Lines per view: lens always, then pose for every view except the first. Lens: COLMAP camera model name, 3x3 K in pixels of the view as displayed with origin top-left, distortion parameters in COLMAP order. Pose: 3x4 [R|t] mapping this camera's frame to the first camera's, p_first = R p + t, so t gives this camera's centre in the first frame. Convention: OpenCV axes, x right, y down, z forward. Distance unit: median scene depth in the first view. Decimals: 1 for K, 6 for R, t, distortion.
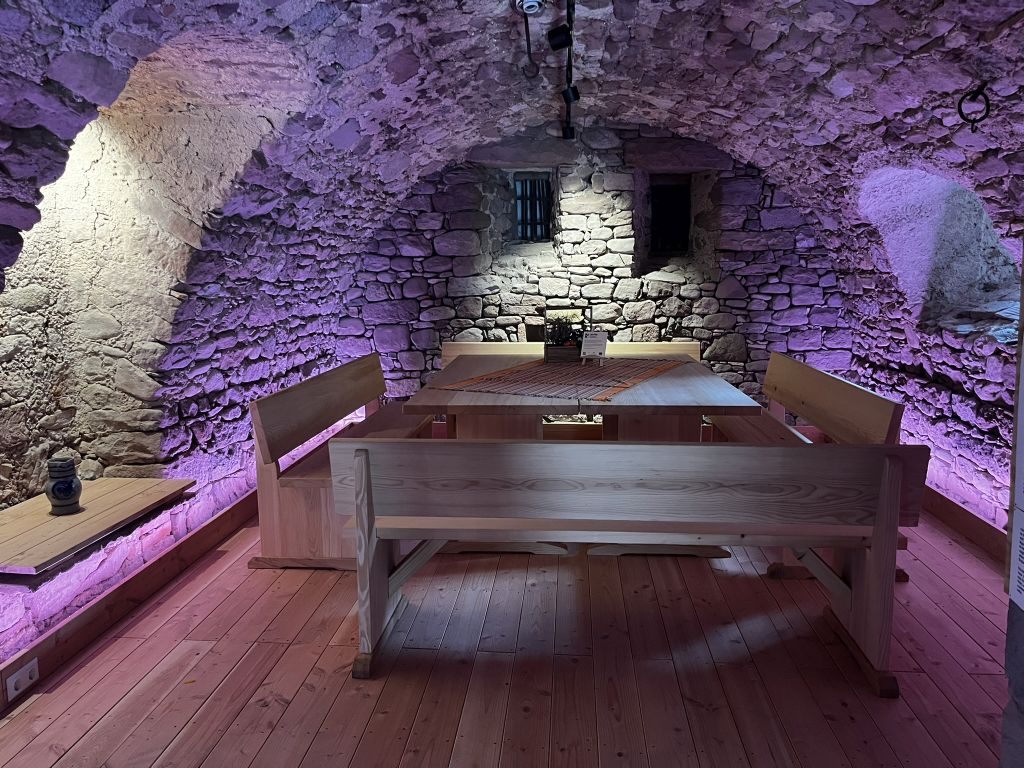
lens RADIAL K [[771.3, 0, 516.6], [0, 771.3, 384.8], [0, 0, 1]] dist [0.063817, -0.082651]
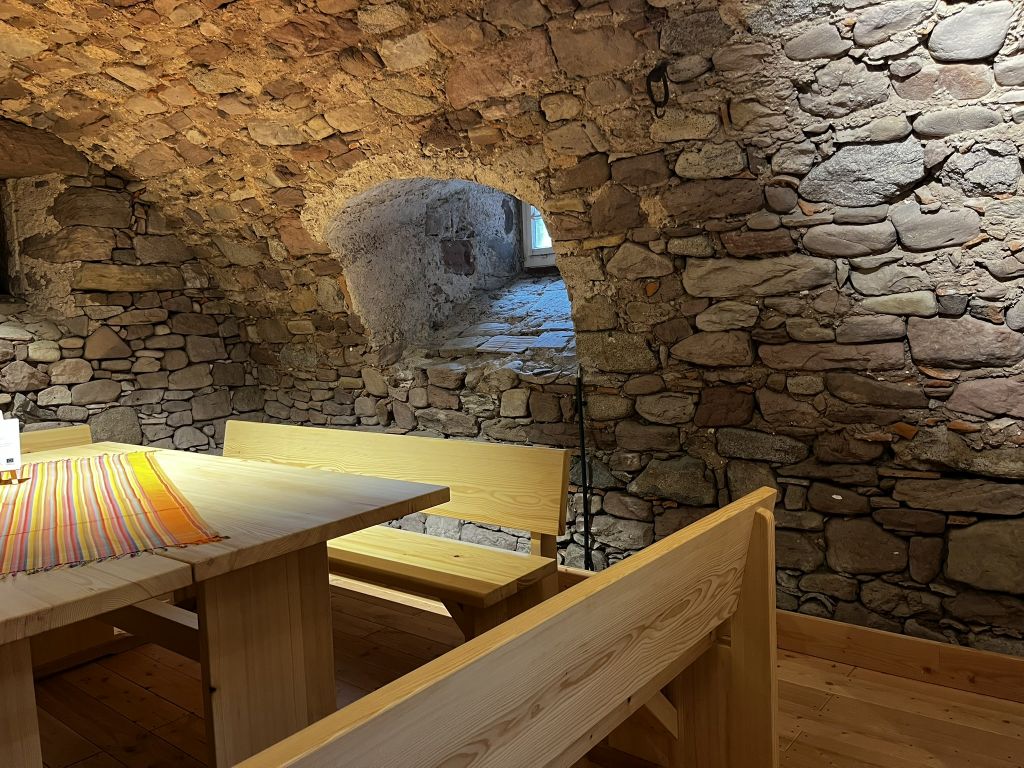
lens RADIAL K [[771.3, 0, 510.6], [0, 771.3, 381.2], [0, 0, 1]] dist [0.063817, -0.082651]
pose [[0.557403, -0.082539, 0.826129, -0.109877], [0.161442, 0.986828, -0.010333, -0.026253], [-0.814394, 0.139131, 0.563387, 0.326482]]
